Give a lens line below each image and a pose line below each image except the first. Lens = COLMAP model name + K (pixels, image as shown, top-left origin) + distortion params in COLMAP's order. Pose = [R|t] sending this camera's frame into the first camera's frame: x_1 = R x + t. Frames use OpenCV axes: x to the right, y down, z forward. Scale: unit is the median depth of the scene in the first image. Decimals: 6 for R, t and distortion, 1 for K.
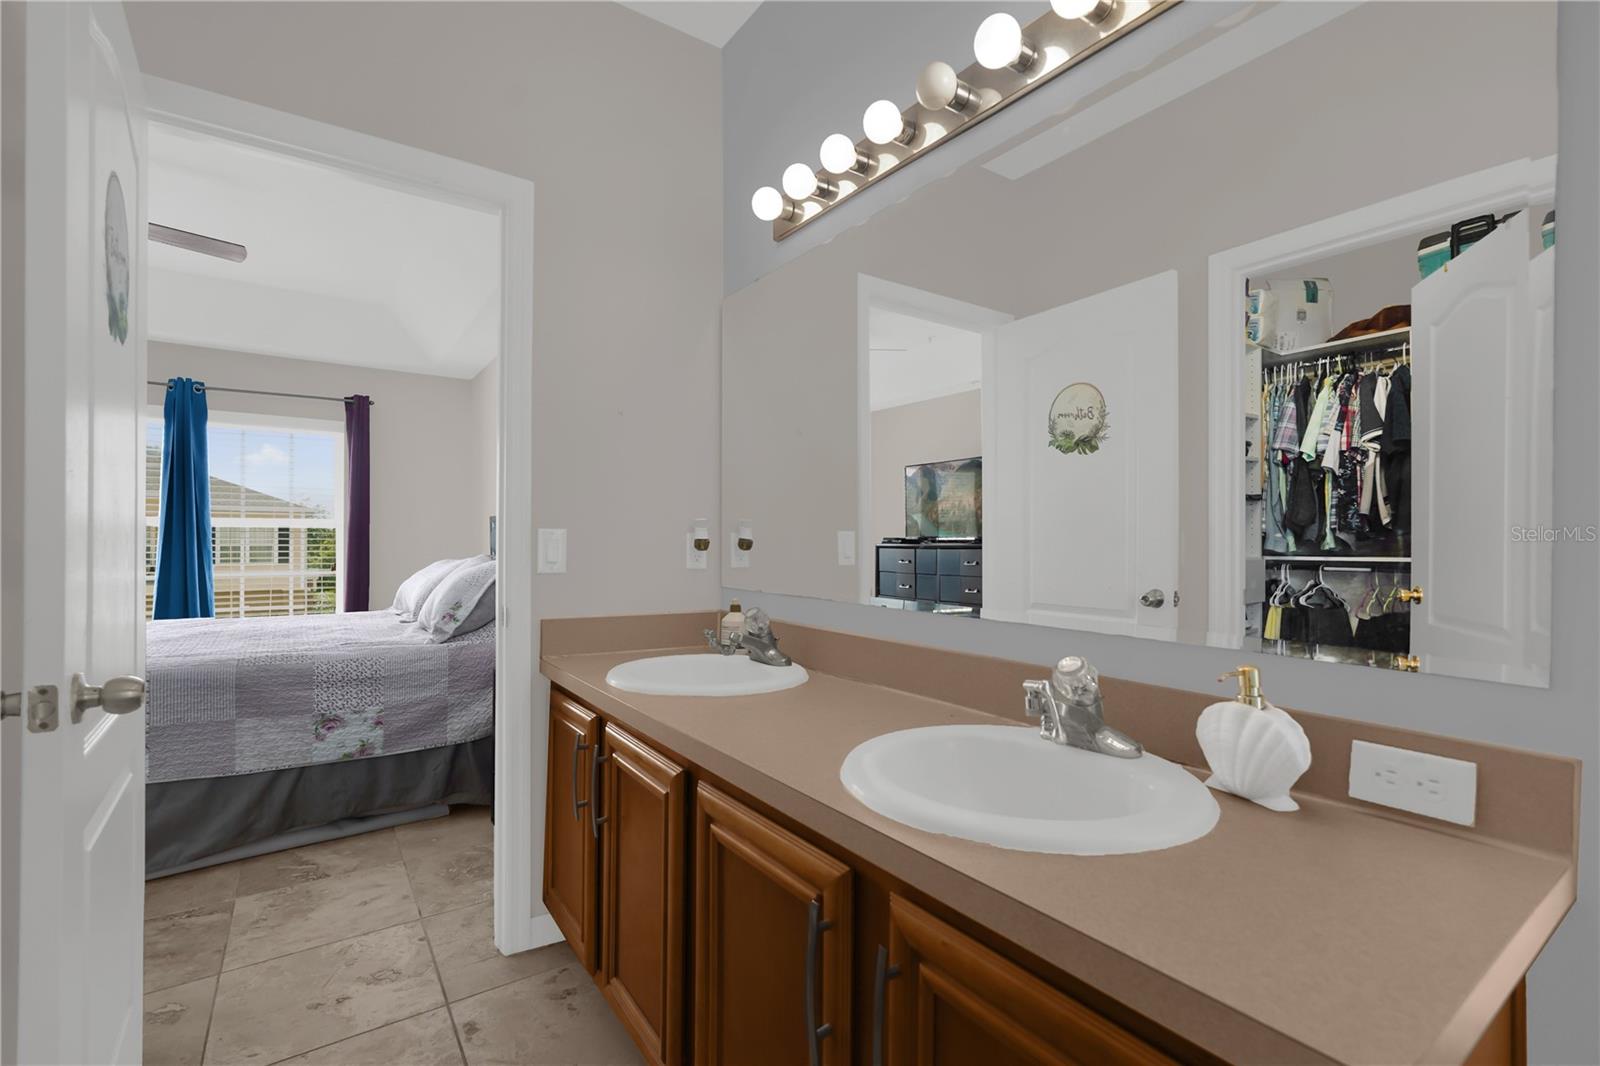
lens RADIAL K [[709.4, 0, 800.0], [0, 709.4, 533.0], [0, 0, 1]] dist [-0.013941, 0.007814]
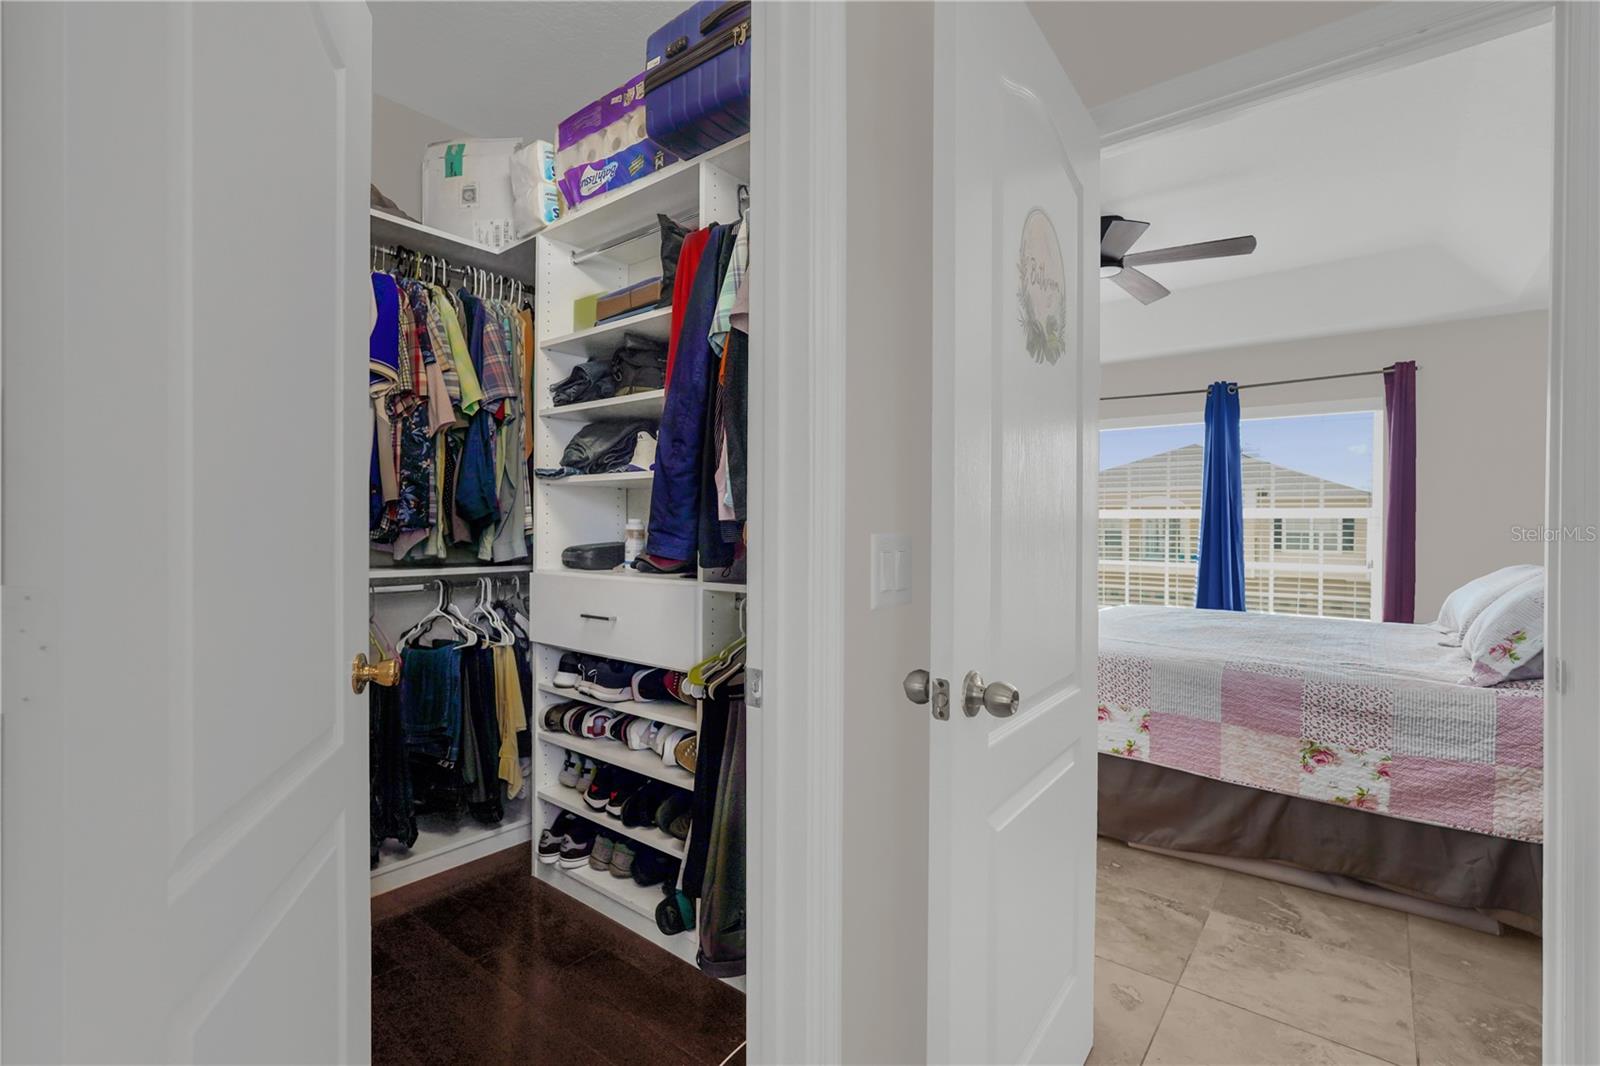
lens RADIAL K [[723.6, 0, 800.0], [0, 723.6, 533.0], [0, 0, 1]] dist [-0.013245, 0.009590]
pose [[0.274172, 0.003102, -0.961676, -0.003803], [0.010244, 0.999929, 0.006146, -0.010072], [0.961626, -0.011537, 0.274121, 0.161935]]
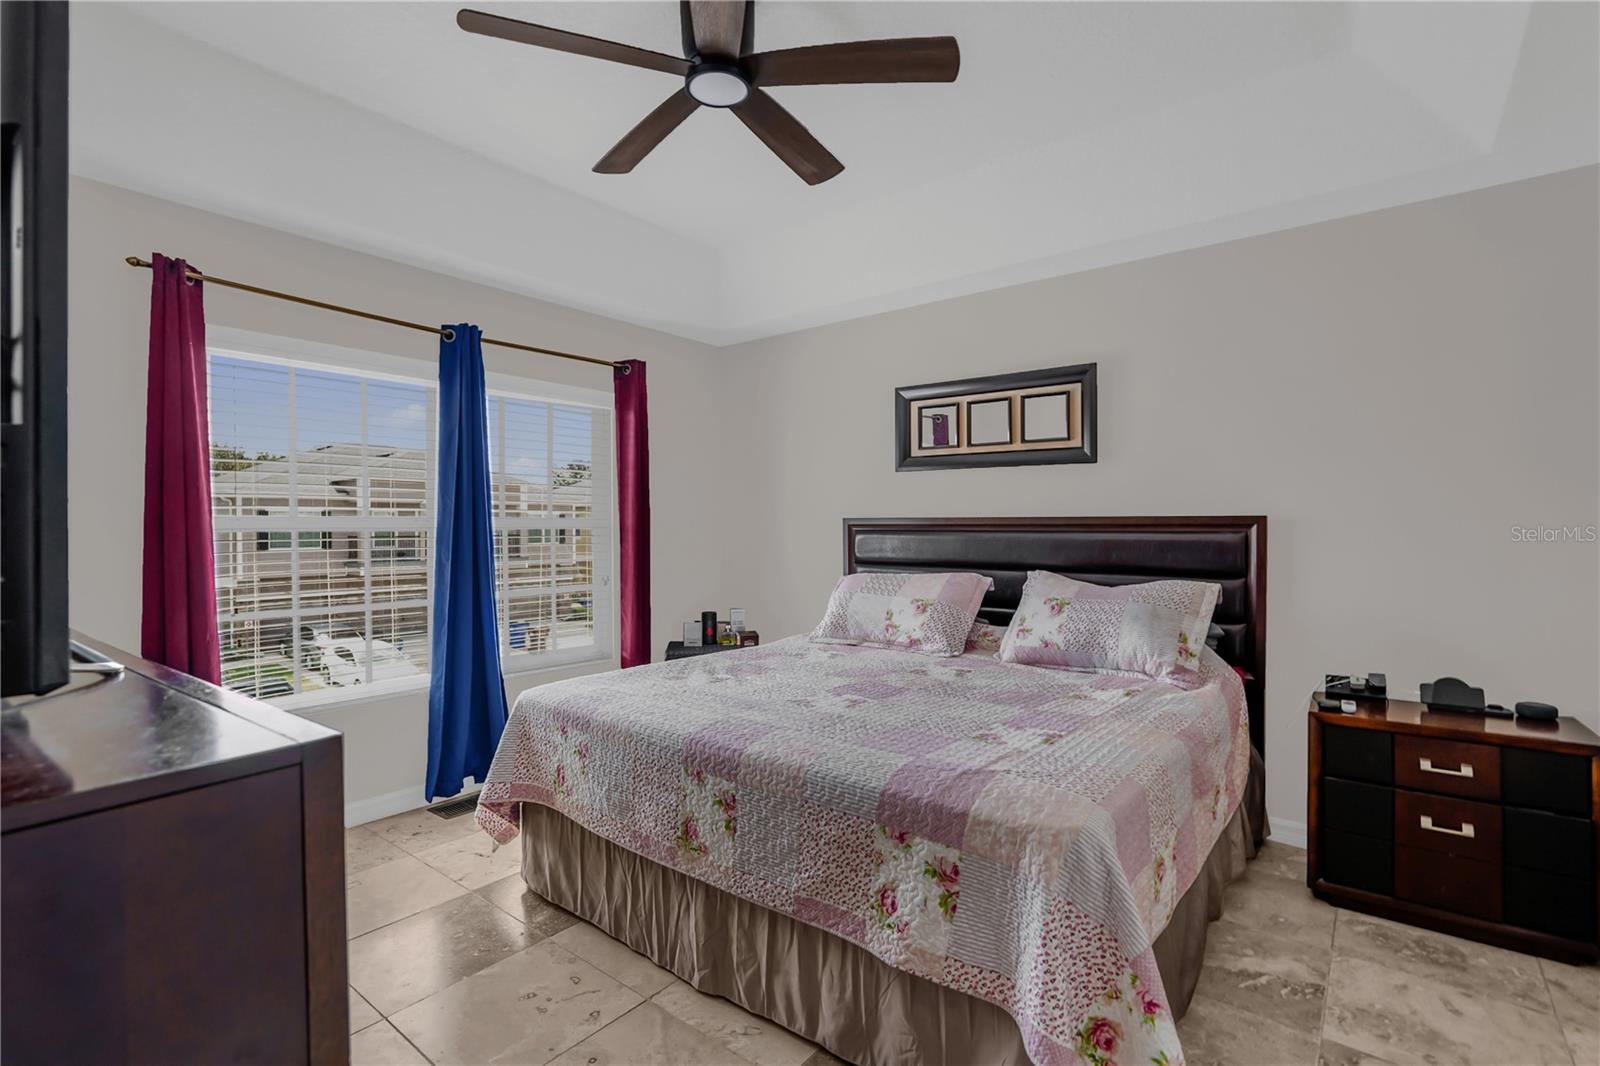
lens RADIAL K [[748.1, 0, 796.2], [0, 748.1, 537.8], [0, 0, 1]] dist [-0.013273, 0.011784]
pose [[0.958268, -0.014123, 0.285523, -1.347777], [0.004154, 0.999361, 0.035489, -0.057606], [-0.285842, -0.032822, 0.957714, 0.330804]]
